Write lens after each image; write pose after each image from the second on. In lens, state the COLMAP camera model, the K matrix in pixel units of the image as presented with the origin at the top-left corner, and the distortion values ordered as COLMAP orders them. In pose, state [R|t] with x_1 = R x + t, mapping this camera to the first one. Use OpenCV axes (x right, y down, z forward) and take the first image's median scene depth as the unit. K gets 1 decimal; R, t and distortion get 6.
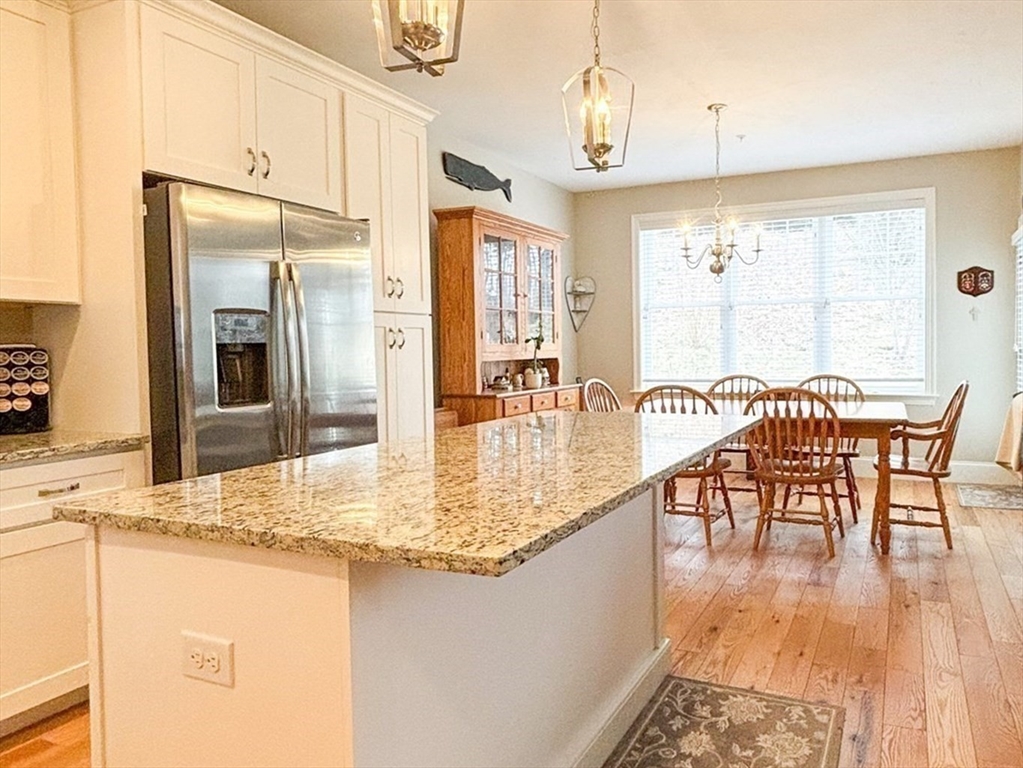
lens RADIAL K [[686.4, 0, 623.1], [0, 686.4, 372.8], [0, 0, 1]] dist [0.020798, -0.004155]
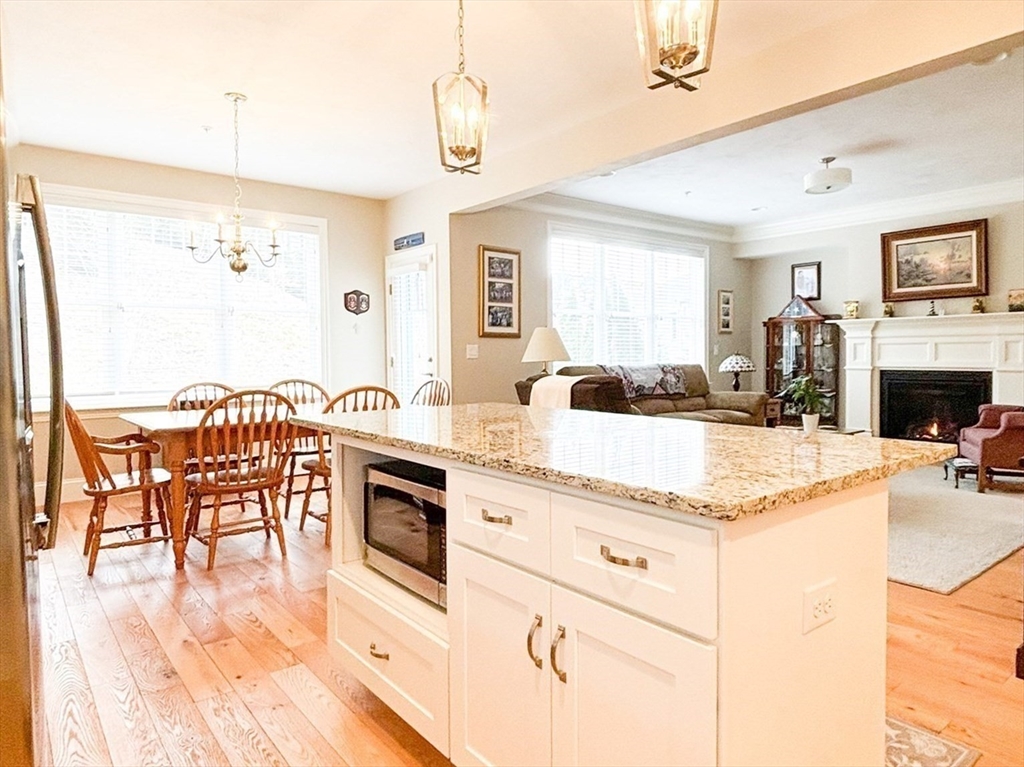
lens RADIAL K [[650.4, 0, 514.6], [0, 650.4, 364.6], [0, 0, 1]] dist [0.021829, -0.035407]
pose [[0.481397, -0.003146, 0.876497, -0.526894], [0.036075, 0.999217, -0.016227, 0.010873], [-0.875760, 0.039431, 0.481134, 0.279622]]
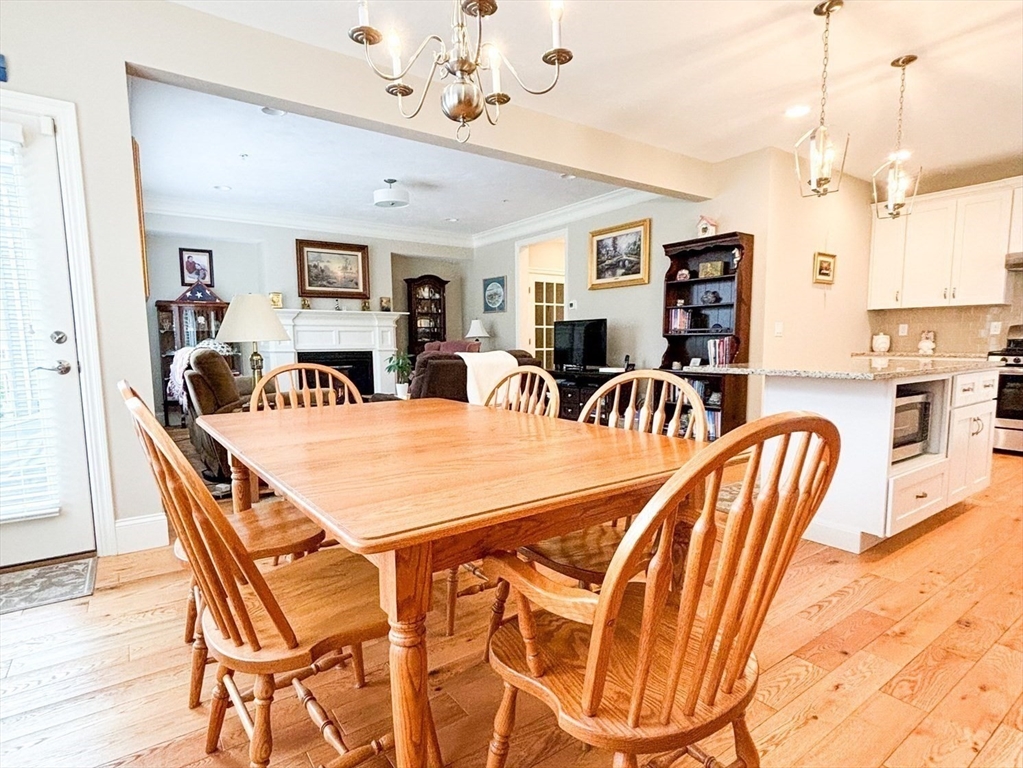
lens RADIAL K [[548.7, 0, 502.1], [0, 548.7, 386.1], [0, 0, 1]] dist [-0.005644, 0.007445]
pose [[-0.848654, -0.022388, 0.528475, -0.034096], [0.043846, 0.992688, 0.112465, -0.030606], [-0.527128, 0.118615, -0.841467, 1.457380]]
